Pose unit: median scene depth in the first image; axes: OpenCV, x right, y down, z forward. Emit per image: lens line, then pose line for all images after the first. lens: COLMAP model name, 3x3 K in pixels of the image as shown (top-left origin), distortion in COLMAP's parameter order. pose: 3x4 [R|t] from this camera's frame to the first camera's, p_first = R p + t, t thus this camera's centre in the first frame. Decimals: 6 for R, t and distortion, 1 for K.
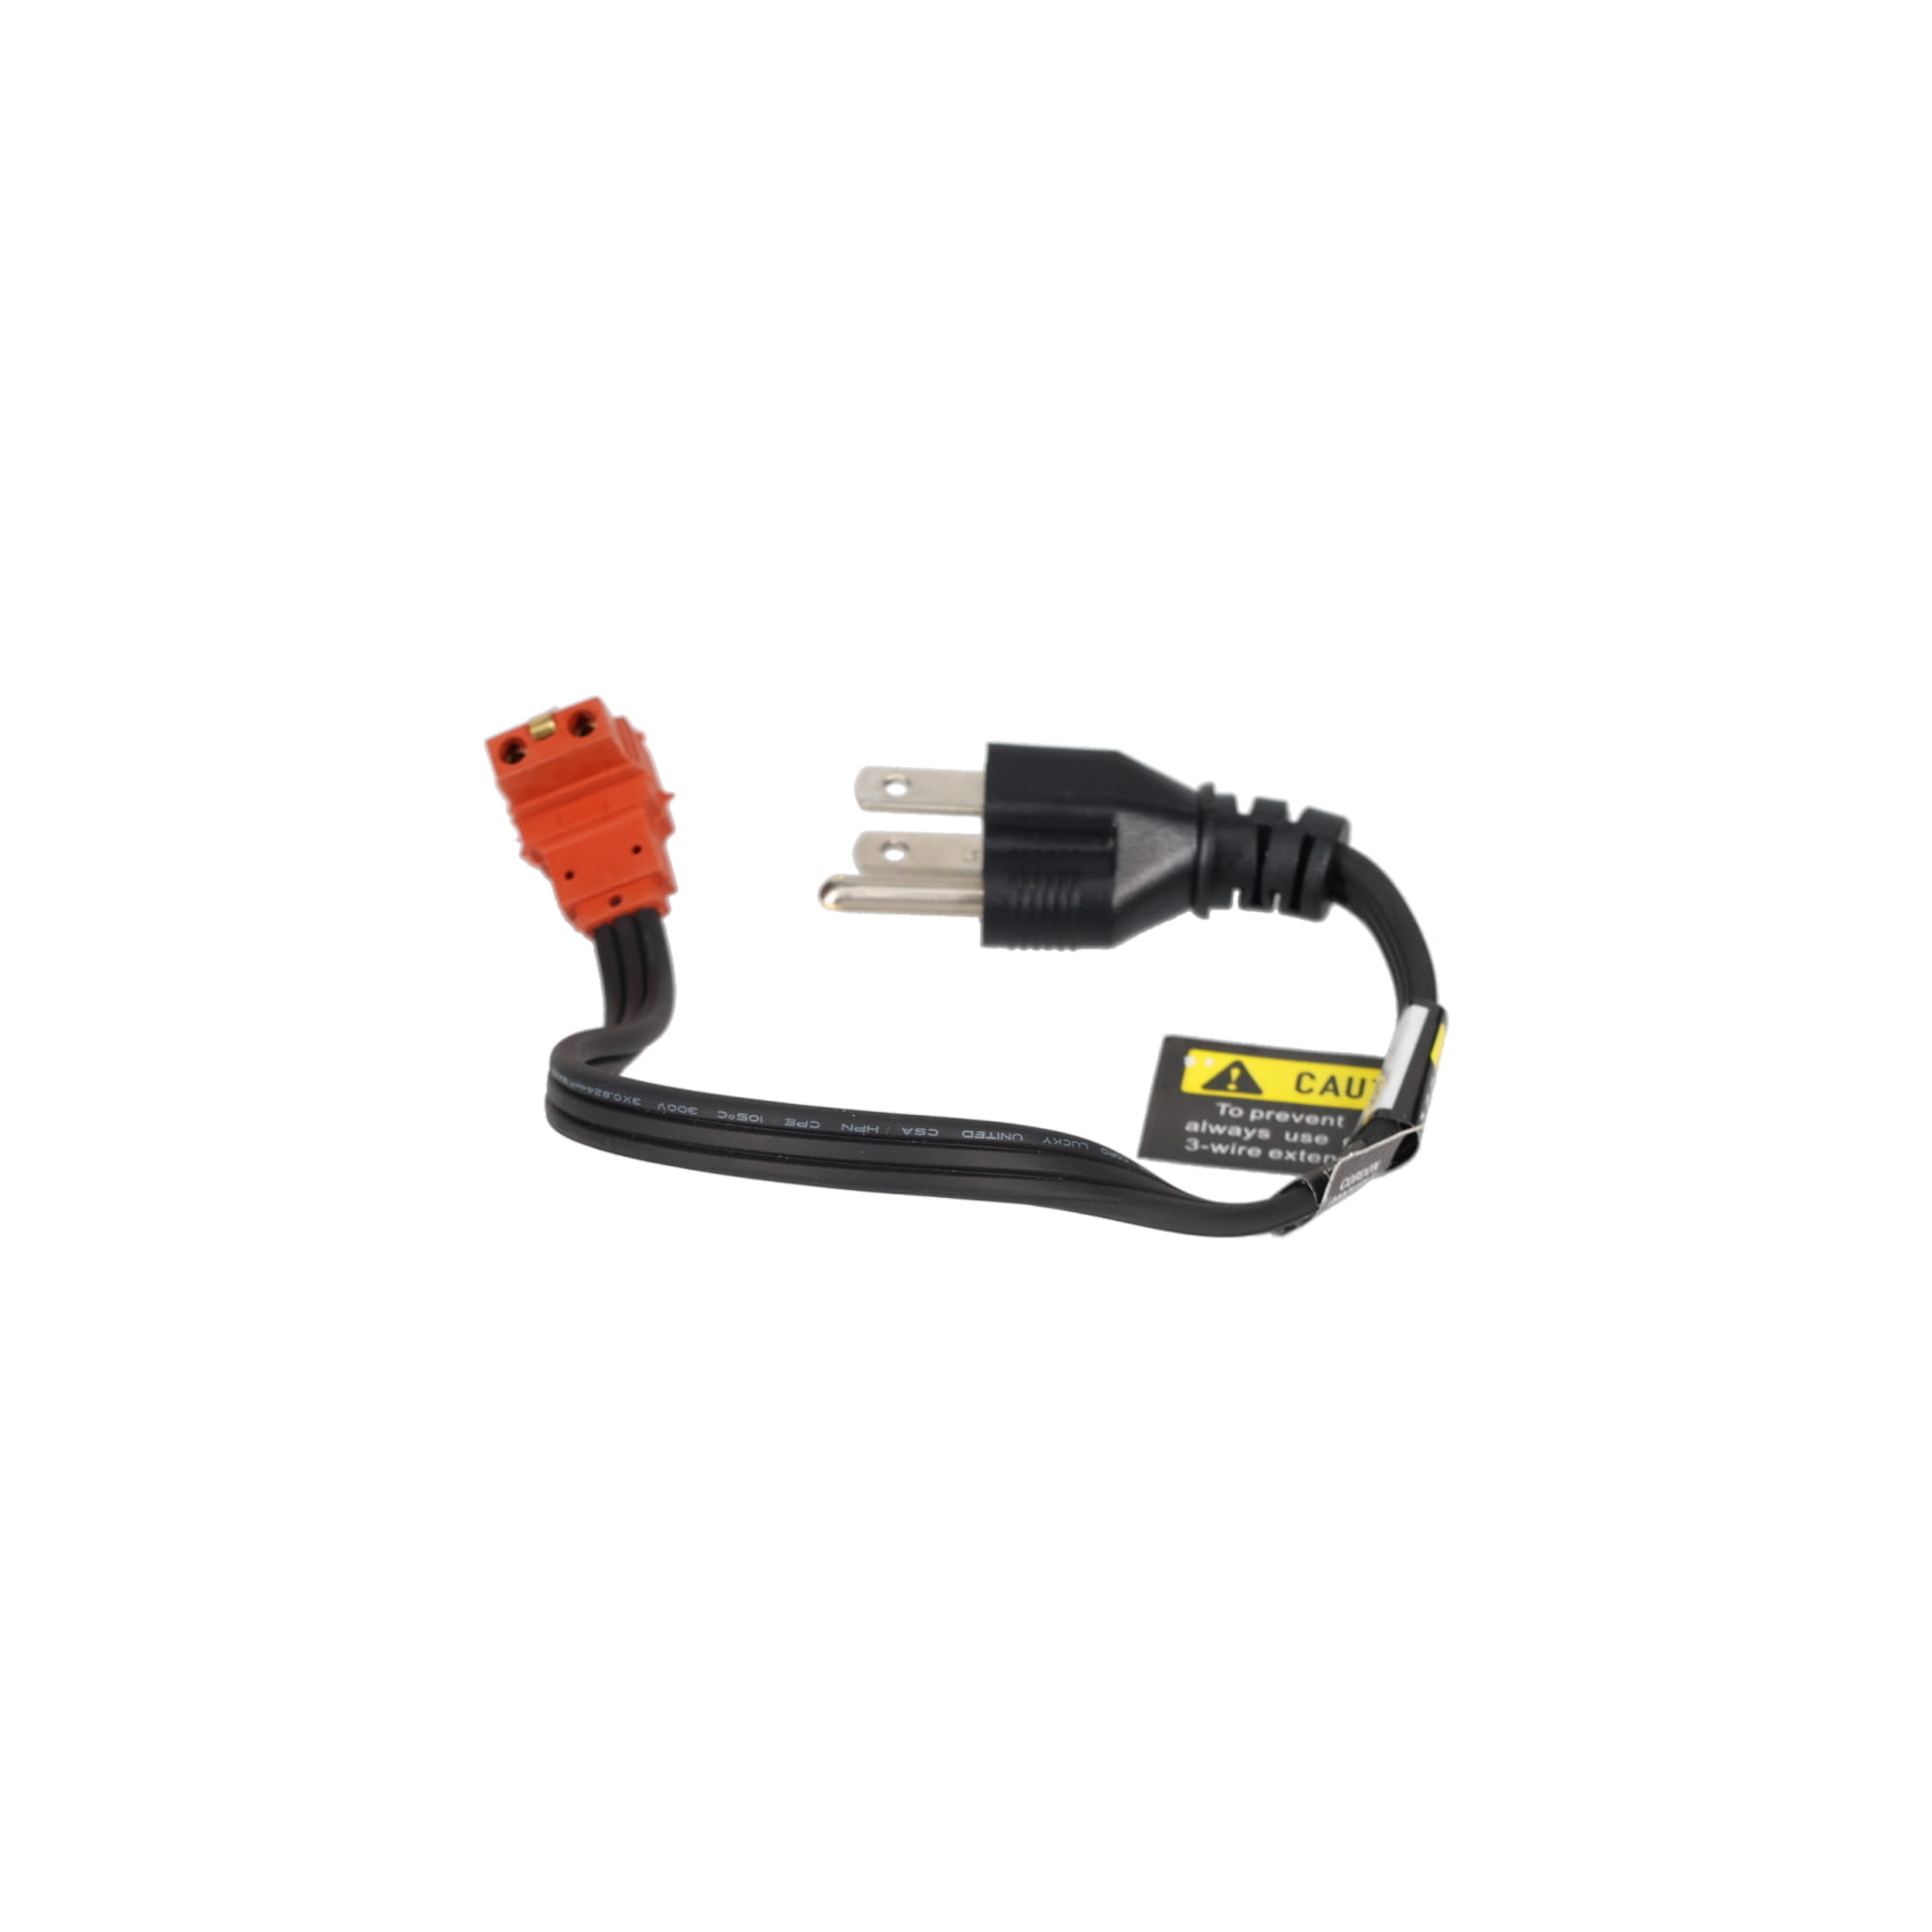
lens RADIAL K [[5487.6, 0, 966.0], [0, 5487.6, 966.0], [0, 0, 1]] dist [-0.038115, -0.306143]
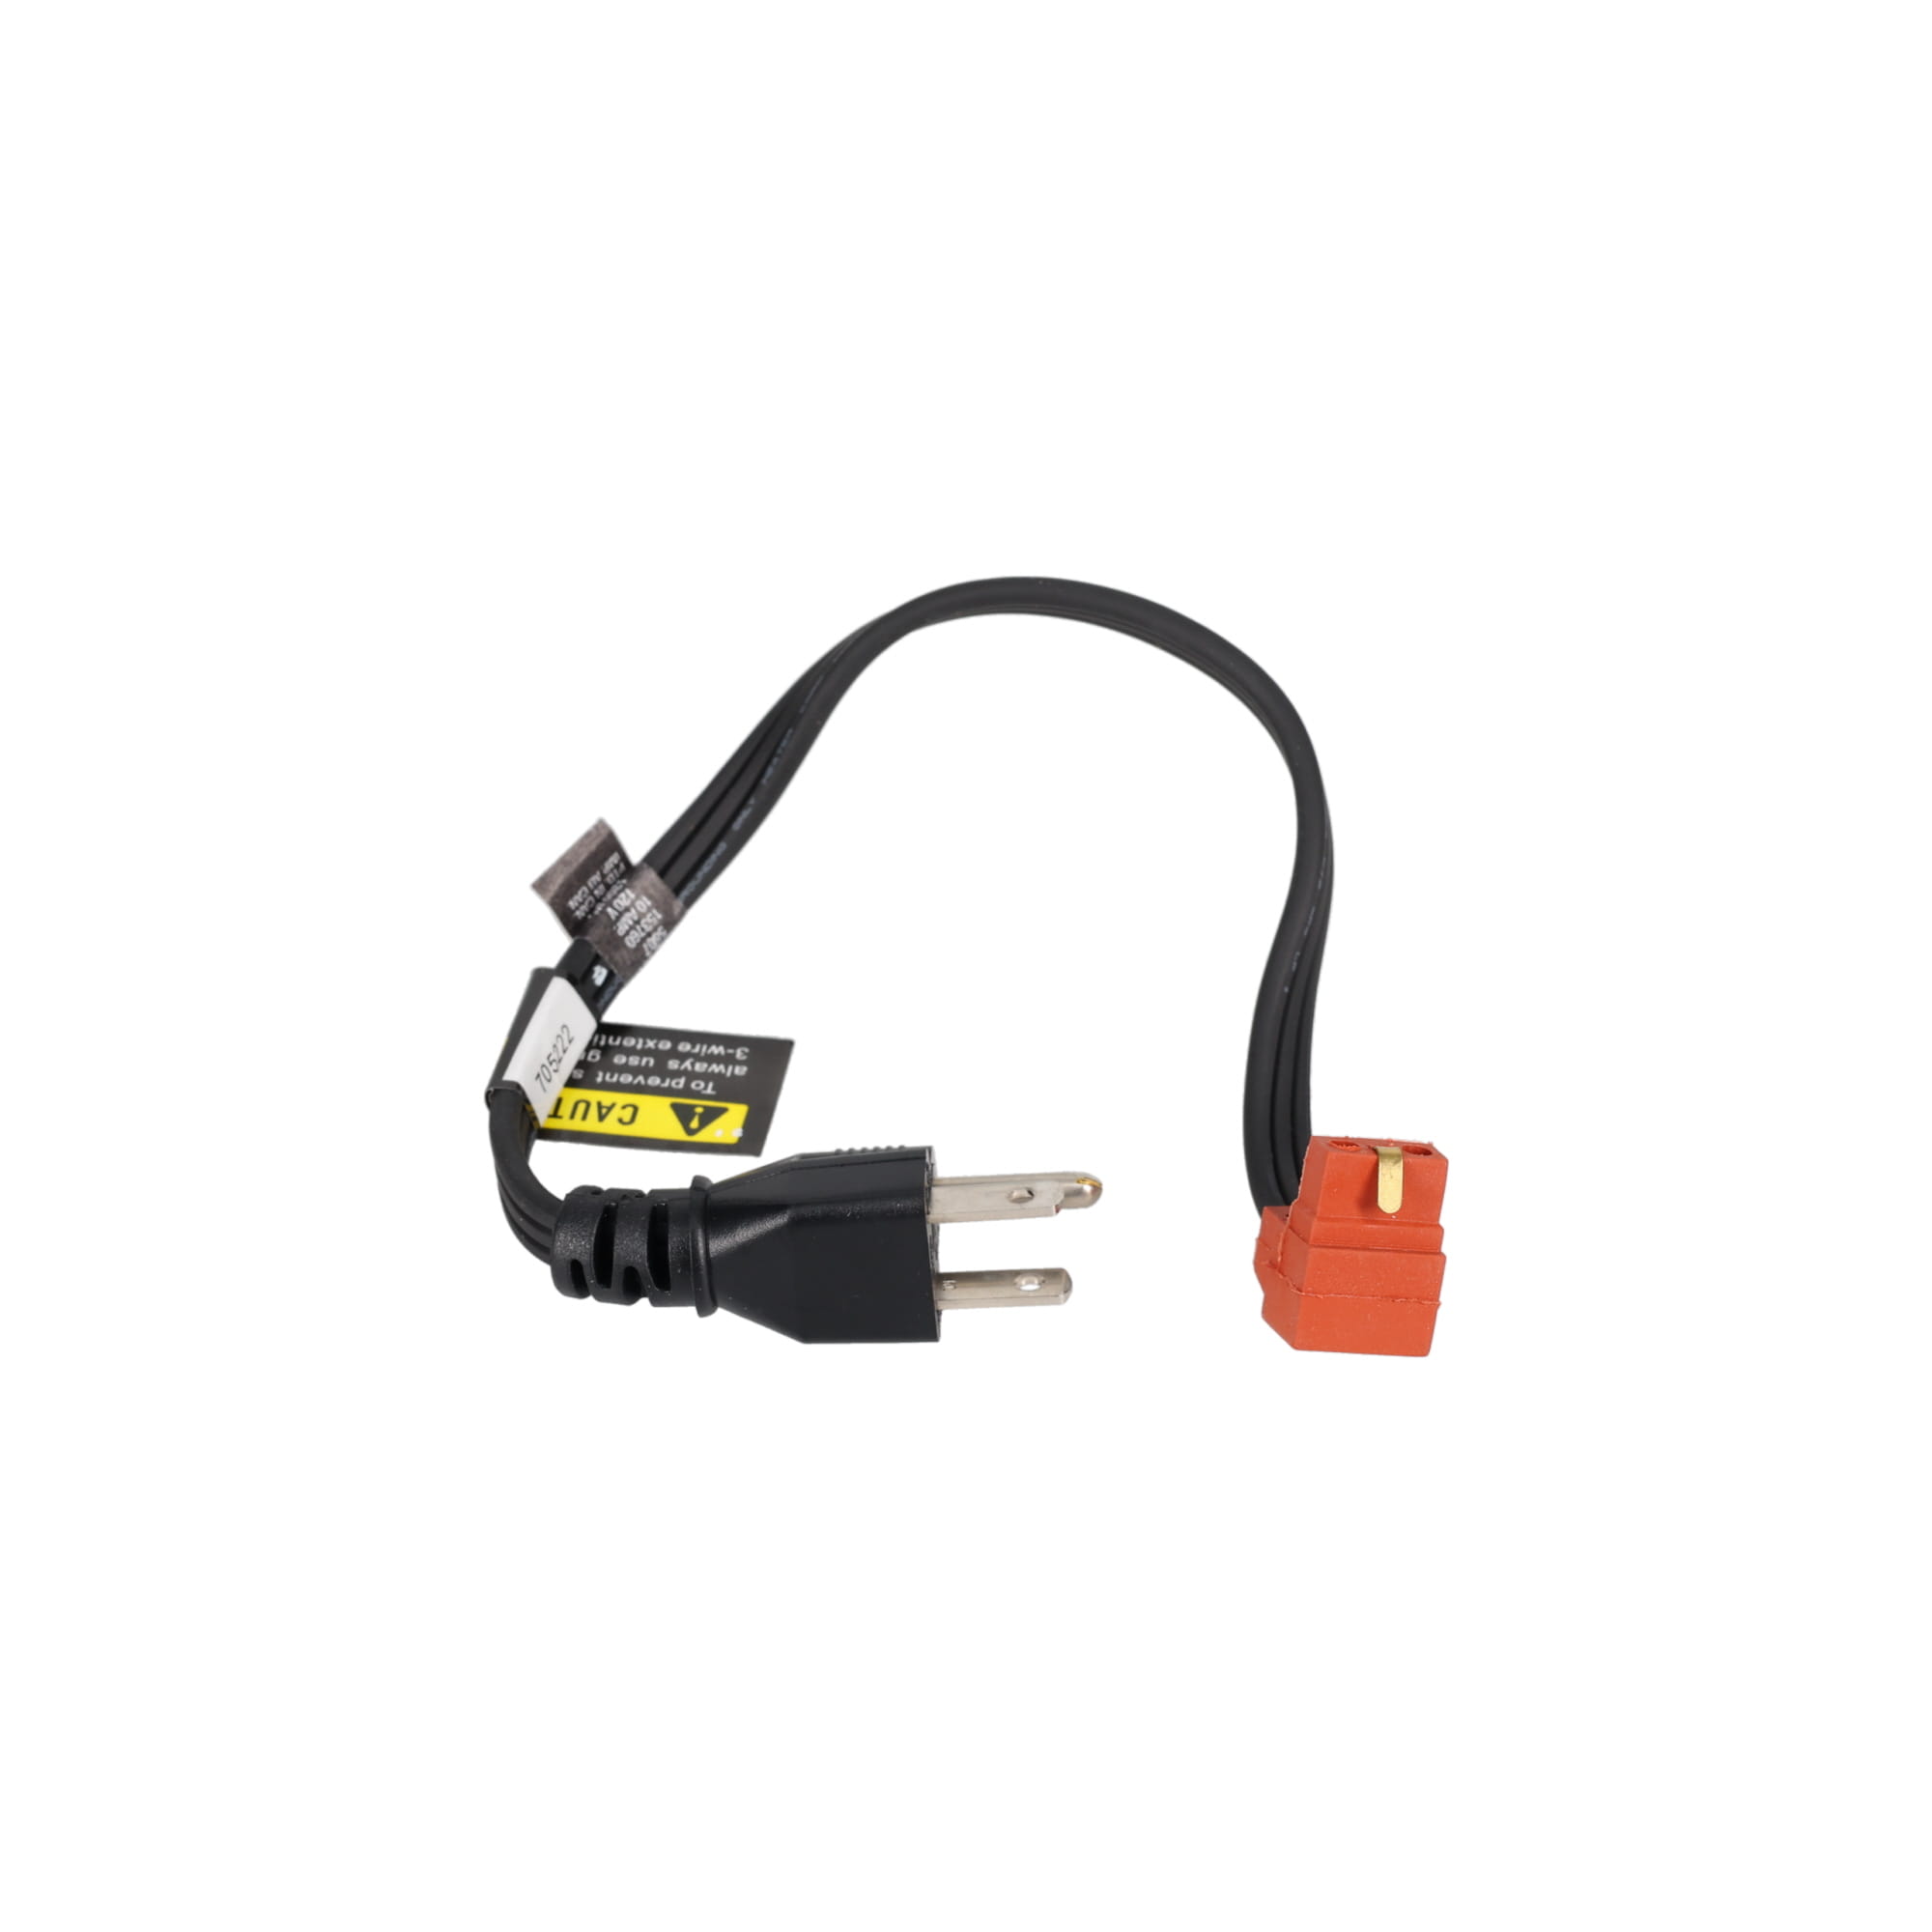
lens RADIAL K [[5487.6, 0, 966.0], [0, 5487.6, 966.0], [0, 0, 1]] dist [-0.038115, -0.306143]
pose [[-0.997829, 0.051648, 0.040870, -0.045526], [0.047594, 0.136516, 0.989494, -1.005908], [0.045526, 0.989291, -0.138678, 1.123145]]
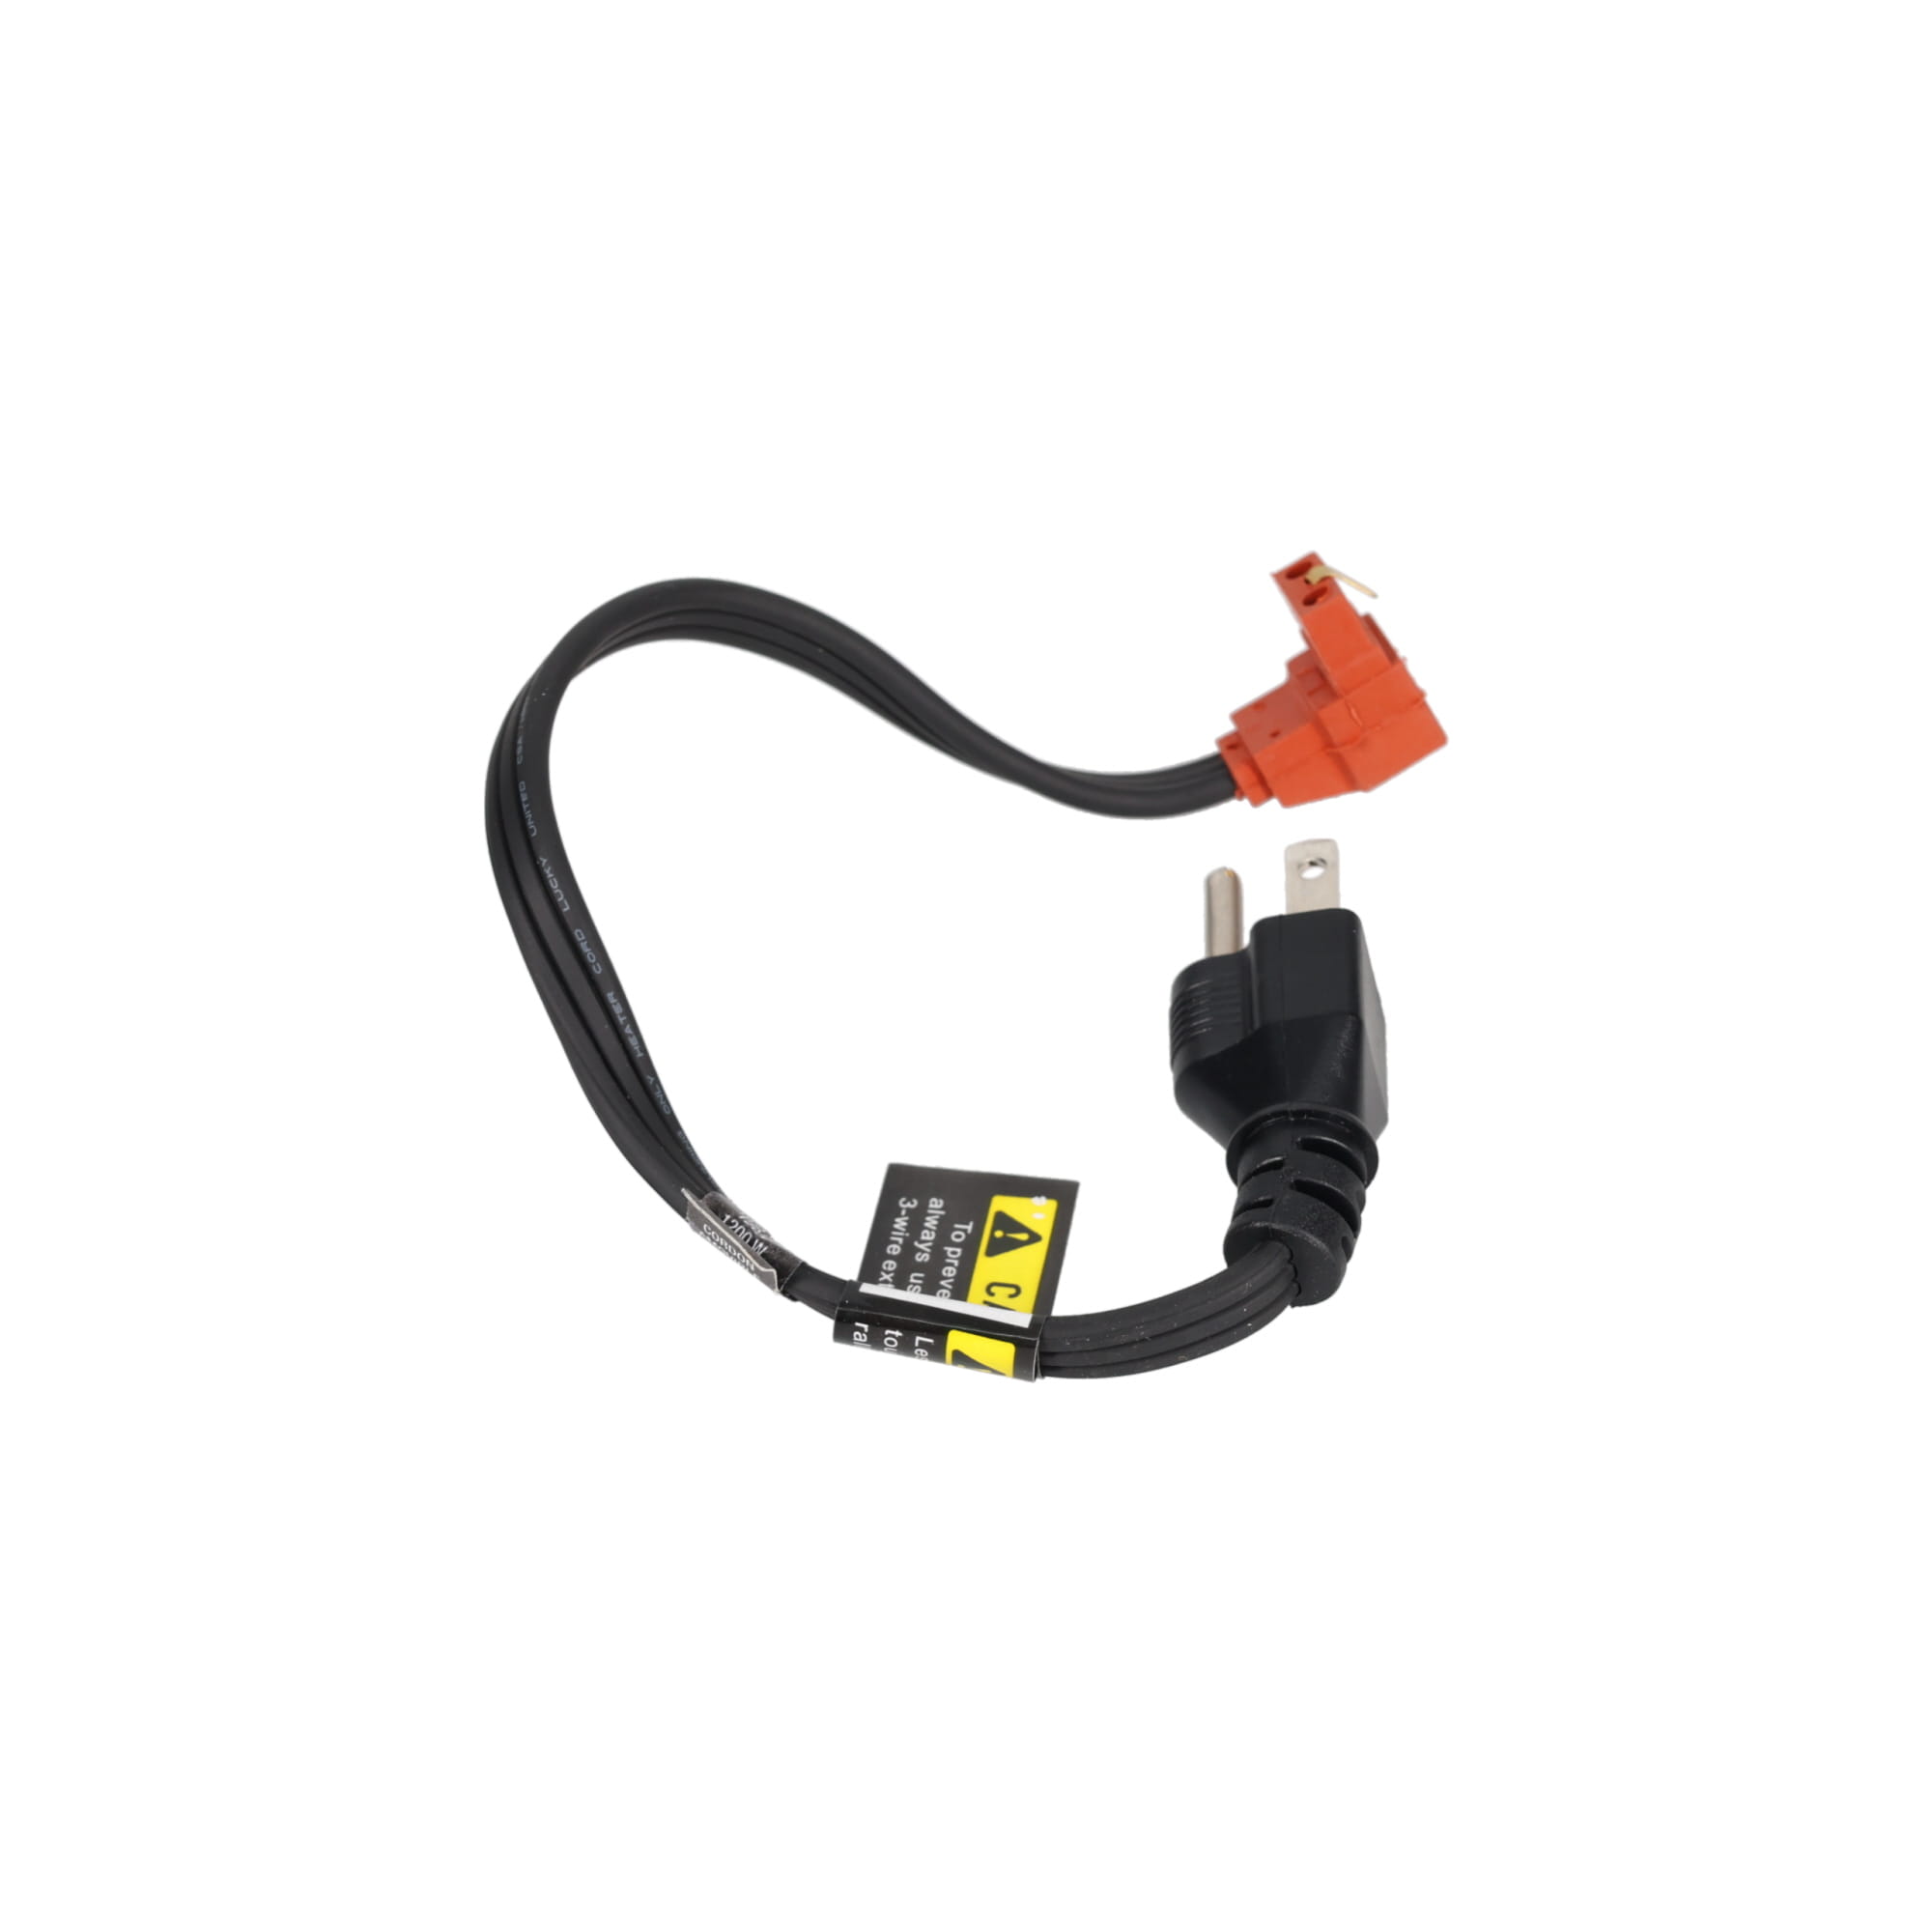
lens RADIAL K [[5487.6, 0, 966.0], [0, 5487.6, 966.0], [0, 0, 1]] dist [-0.038115, -0.306143]
pose [[0.003963, 0.690333, -0.723480, 0.691424], [-0.631635, 0.562619, 0.533382, -0.496954], [0.775256, 0.454862, 0.438268, 0.570522]]
